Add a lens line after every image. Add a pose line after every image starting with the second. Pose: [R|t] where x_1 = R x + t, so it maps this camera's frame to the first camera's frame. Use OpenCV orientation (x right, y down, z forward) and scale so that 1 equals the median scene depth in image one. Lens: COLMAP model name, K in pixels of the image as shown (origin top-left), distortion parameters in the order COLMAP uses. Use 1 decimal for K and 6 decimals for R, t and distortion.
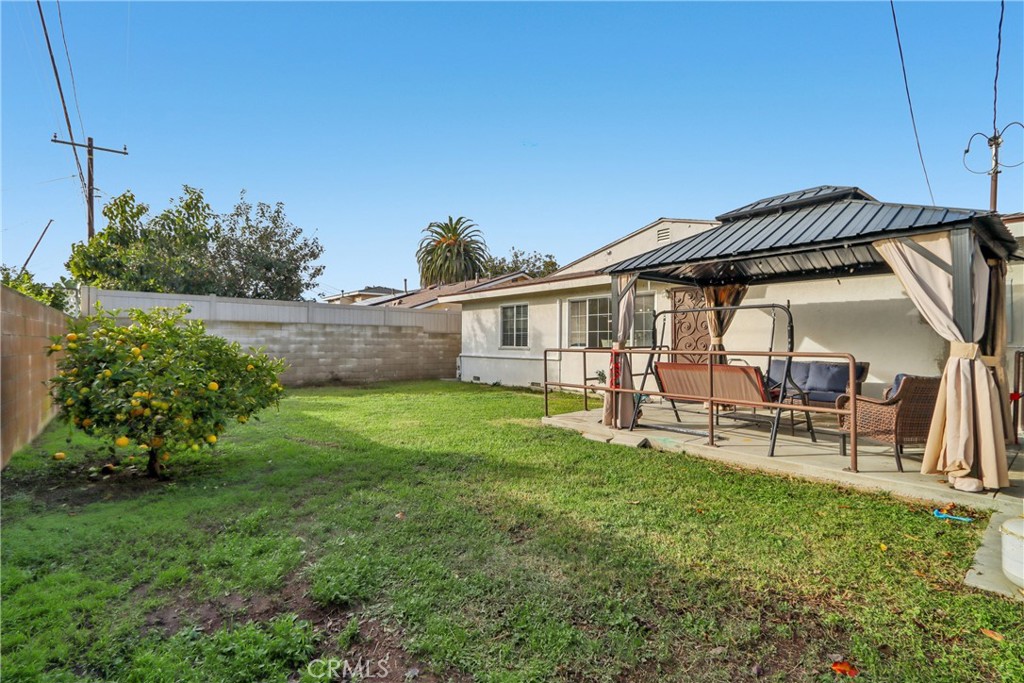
lens RADIAL K [[472.5, 0, 501.7], [0, 472.5, 346.3], [0, 0, 1]] dist [-0.002276, -0.000714]
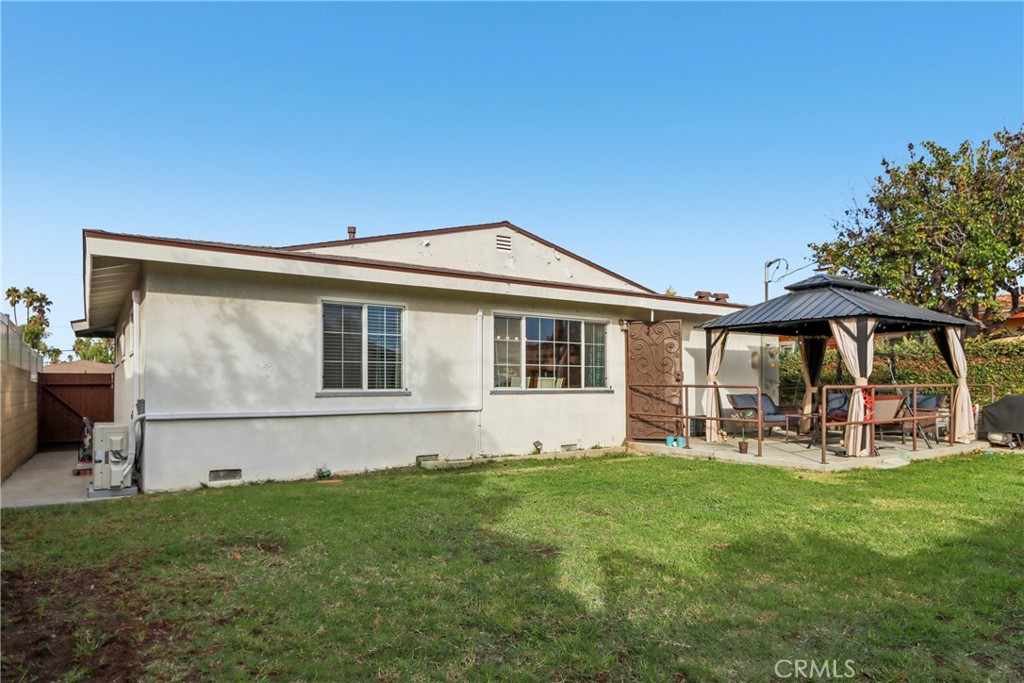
lens RADIAL K [[628.2, 0, 493.9], [0, 628.2, 370.7], [0, 0, 1]] dist [-0.000102, 0.000005]
pose [[0.088284, 0.018790, 0.995918, -0.590738], [0.012595, 0.999721, -0.019978, -0.003848], [-0.996016, 0.014307, 0.088022, 0.793837]]
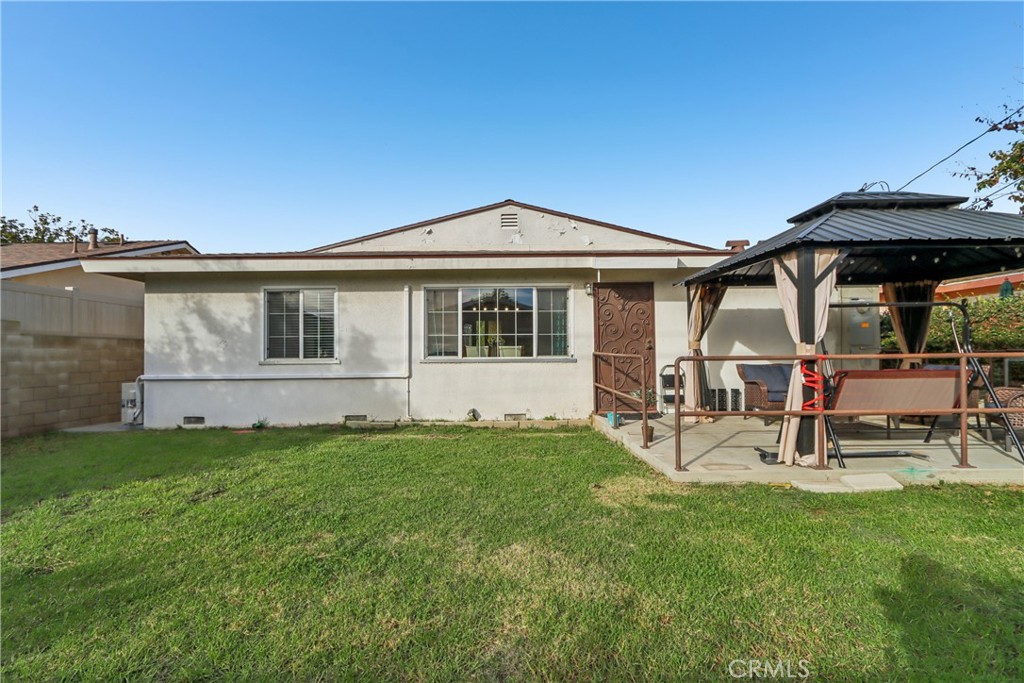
lens RADIAL K [[472.5, 0, 501.7], [0, 472.5, 346.3], [0, 0, 1]] dist [-0.002276, -0.000714]
pose [[0.630821, -0.001926, 0.775926, -0.269438], [0.018937, 0.999737, -0.012914, -0.002597], [-0.775697, 0.022840, 0.630692, 0.418144]]
